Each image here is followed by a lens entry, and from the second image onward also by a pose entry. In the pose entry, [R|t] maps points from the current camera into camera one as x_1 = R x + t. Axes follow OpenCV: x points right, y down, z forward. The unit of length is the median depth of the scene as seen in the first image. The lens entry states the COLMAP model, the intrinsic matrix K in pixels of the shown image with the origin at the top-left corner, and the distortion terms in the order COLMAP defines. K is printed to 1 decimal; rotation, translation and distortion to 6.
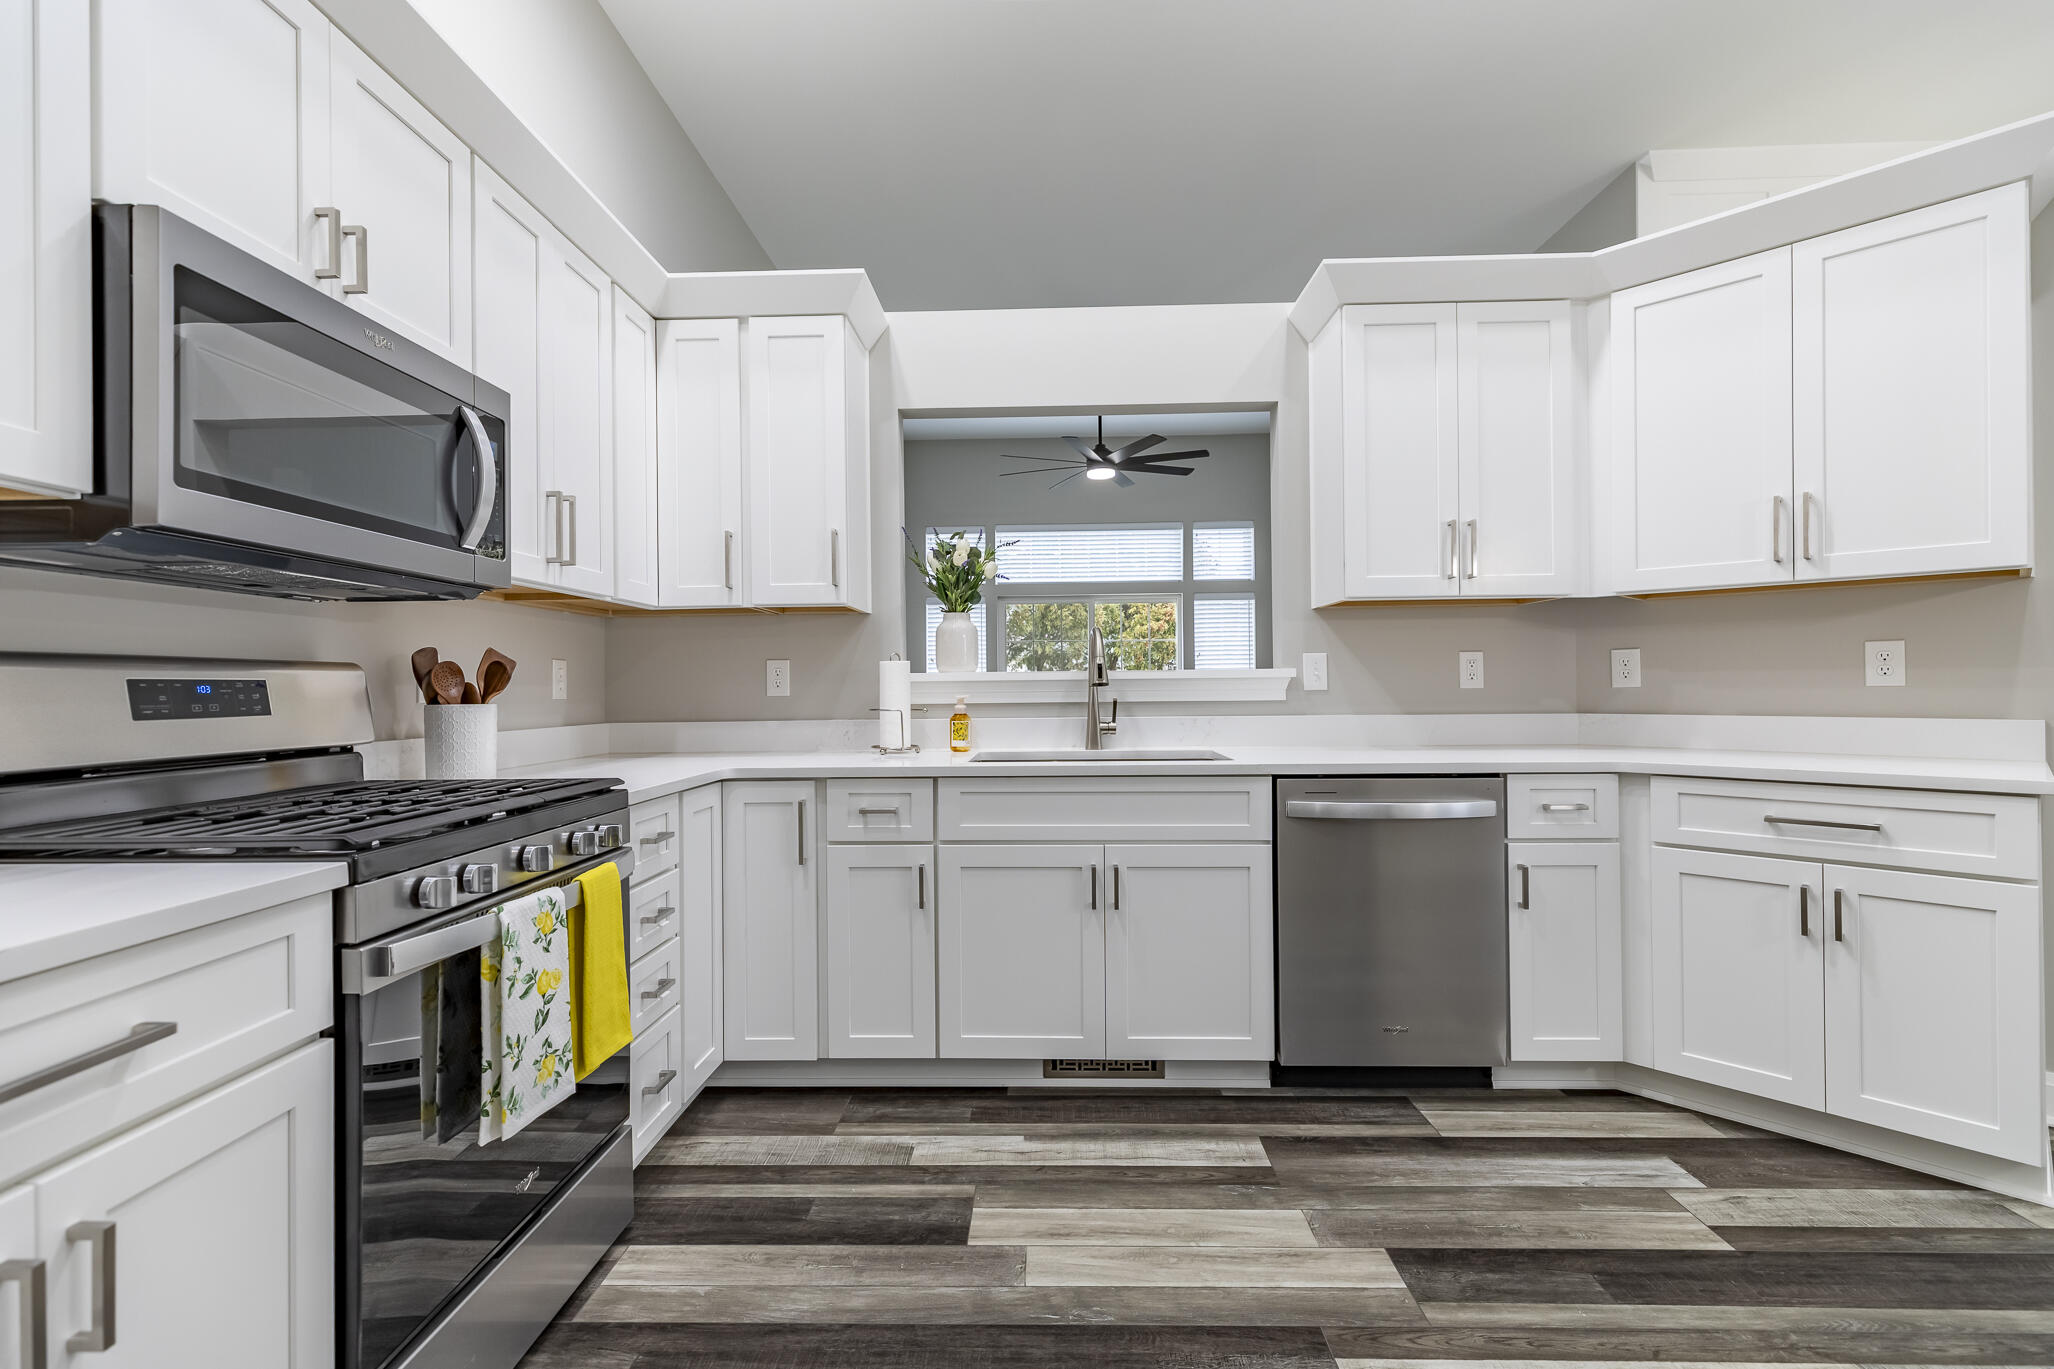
lens RADIAL K [[917.5, 0, 1024.7], [0, 917.5, 682.0], [0, 0, 1]] dist [0.007166, -0.000850]
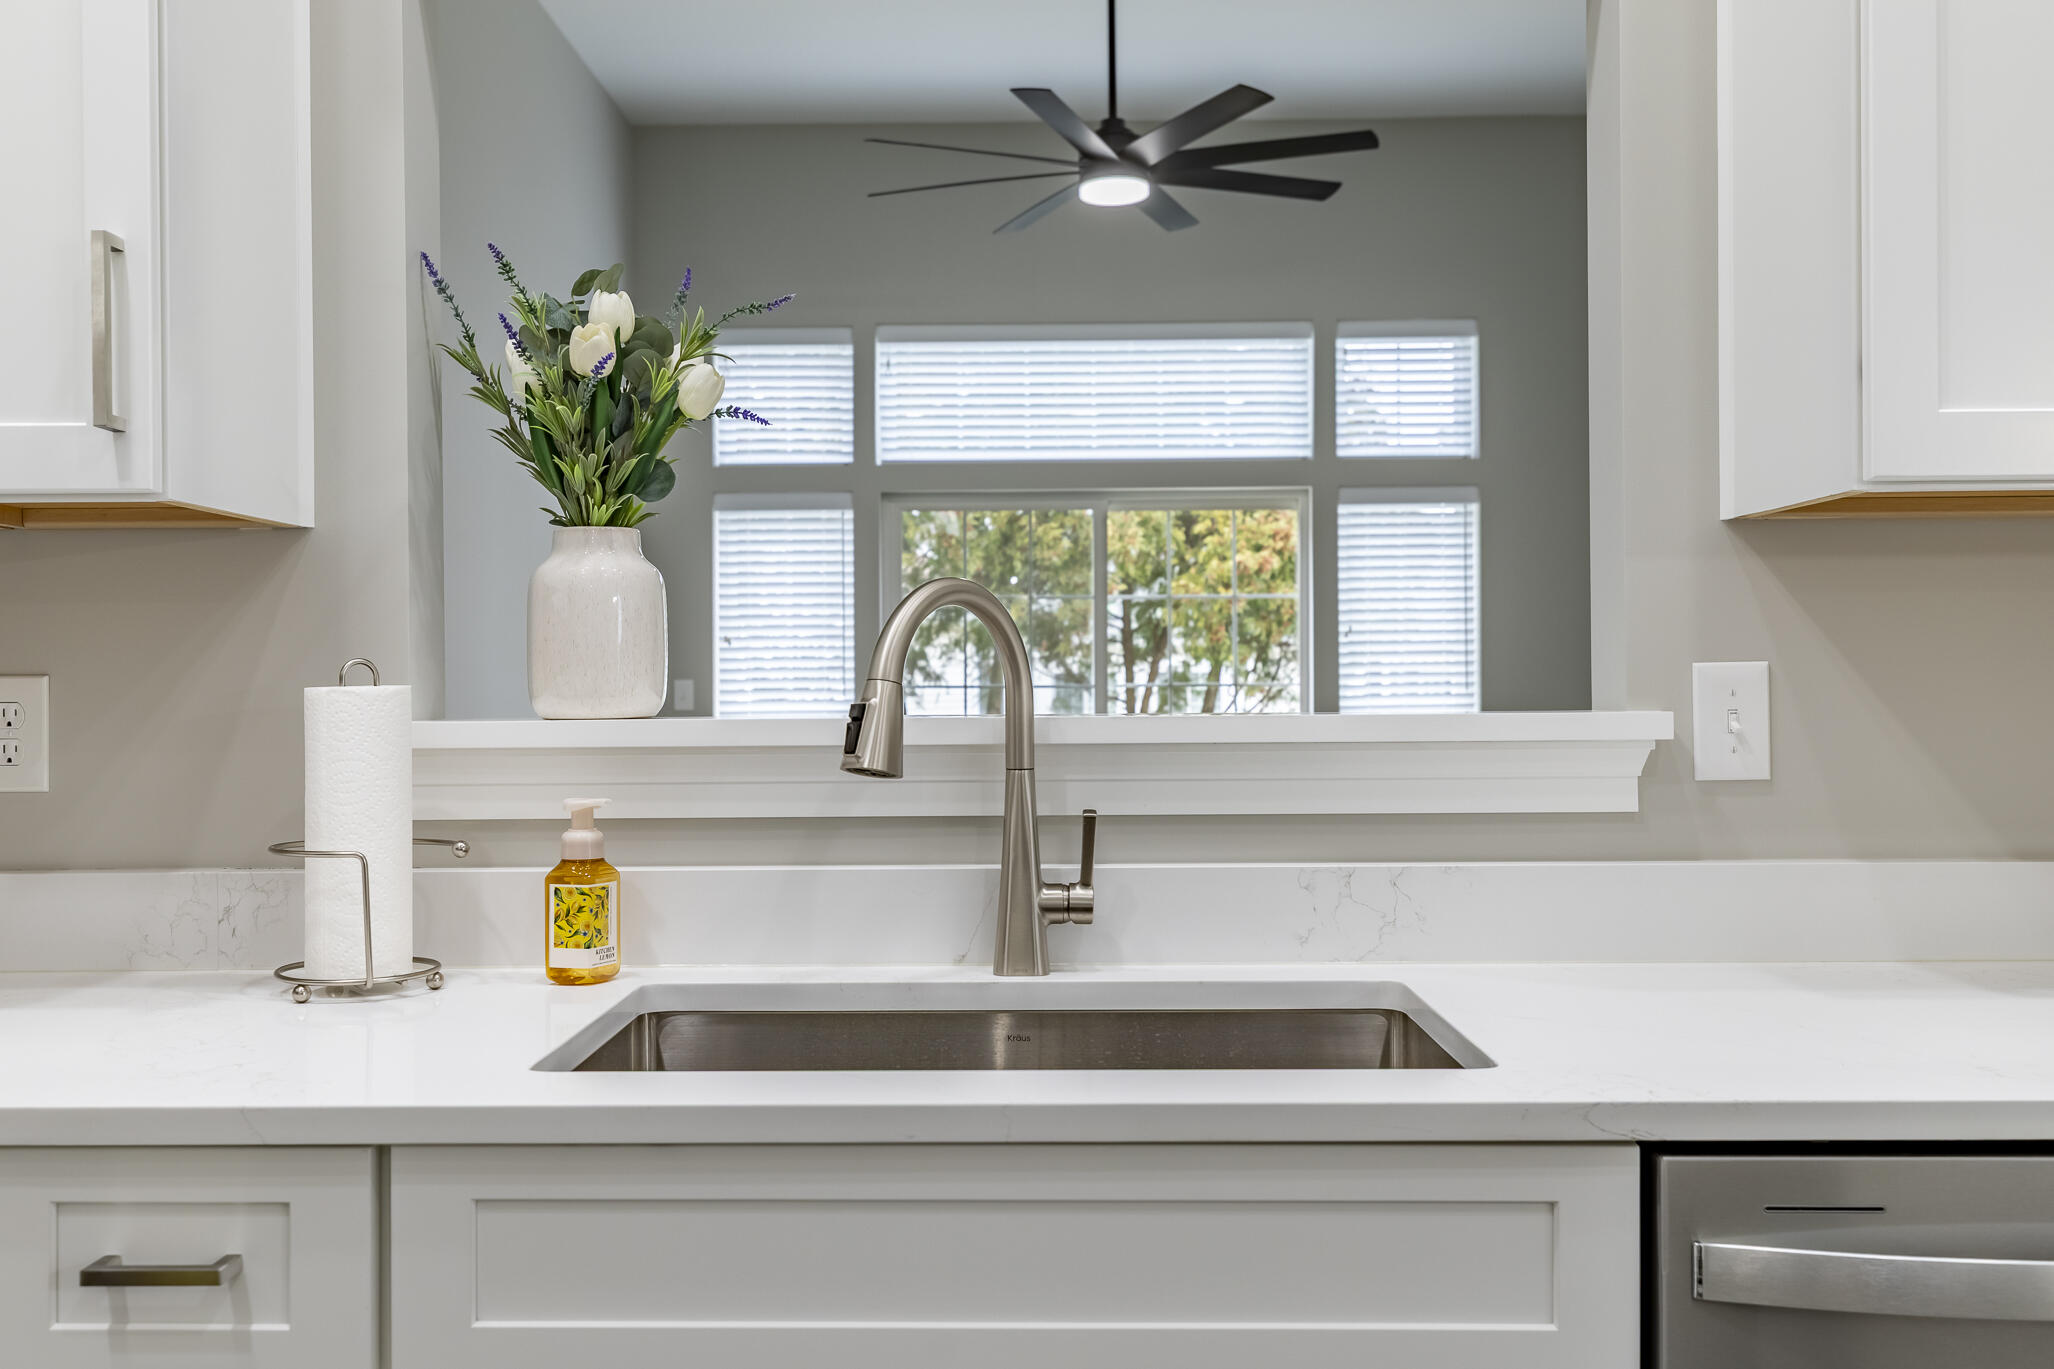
lens RADIAL K [[1972.9, 0, 1037.6], [0, 1972.9, 683.4], [0, 0, 1]] dist [0.065875, 0.000000]
pose [[0.999459, 0.002930, 0.032772, 0.056428], [-0.002977, 0.999995, 0.001371, -0.023511], [-0.032768, -0.001468, 0.999462, 0.320556]]
